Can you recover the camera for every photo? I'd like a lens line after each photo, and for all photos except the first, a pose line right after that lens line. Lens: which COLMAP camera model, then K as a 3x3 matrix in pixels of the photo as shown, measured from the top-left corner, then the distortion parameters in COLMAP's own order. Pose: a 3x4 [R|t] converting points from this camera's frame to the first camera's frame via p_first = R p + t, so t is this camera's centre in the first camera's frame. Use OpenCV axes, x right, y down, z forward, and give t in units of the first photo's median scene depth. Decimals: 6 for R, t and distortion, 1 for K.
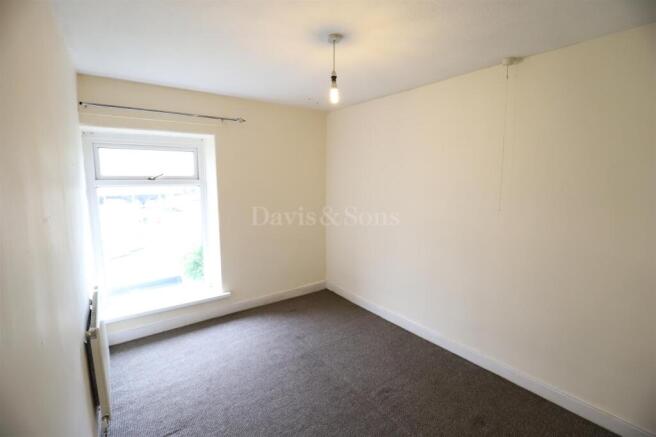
lens RADIAL K [[301.5, 0, 329.6], [0, 301.5, 215.5], [0, 0, 1]] dist [-0.030246, 0.004121]
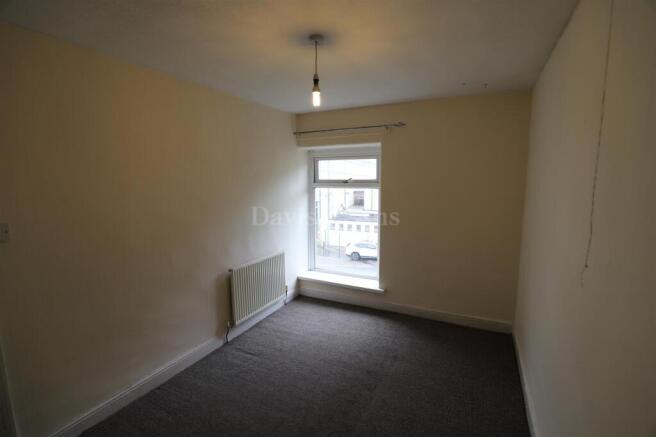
lens RADIAL K [[301.5, 0, 331.5], [0, 301.5, 214.6], [0, 0, 1]] dist [-0.030246, 0.004121]
pose [[0.463228, 0.101477, -0.880410, 0.590019], [-0.109370, 0.992375, 0.056837, -0.057753], [0.879465, 0.069962, 0.470794, 0.387809]]
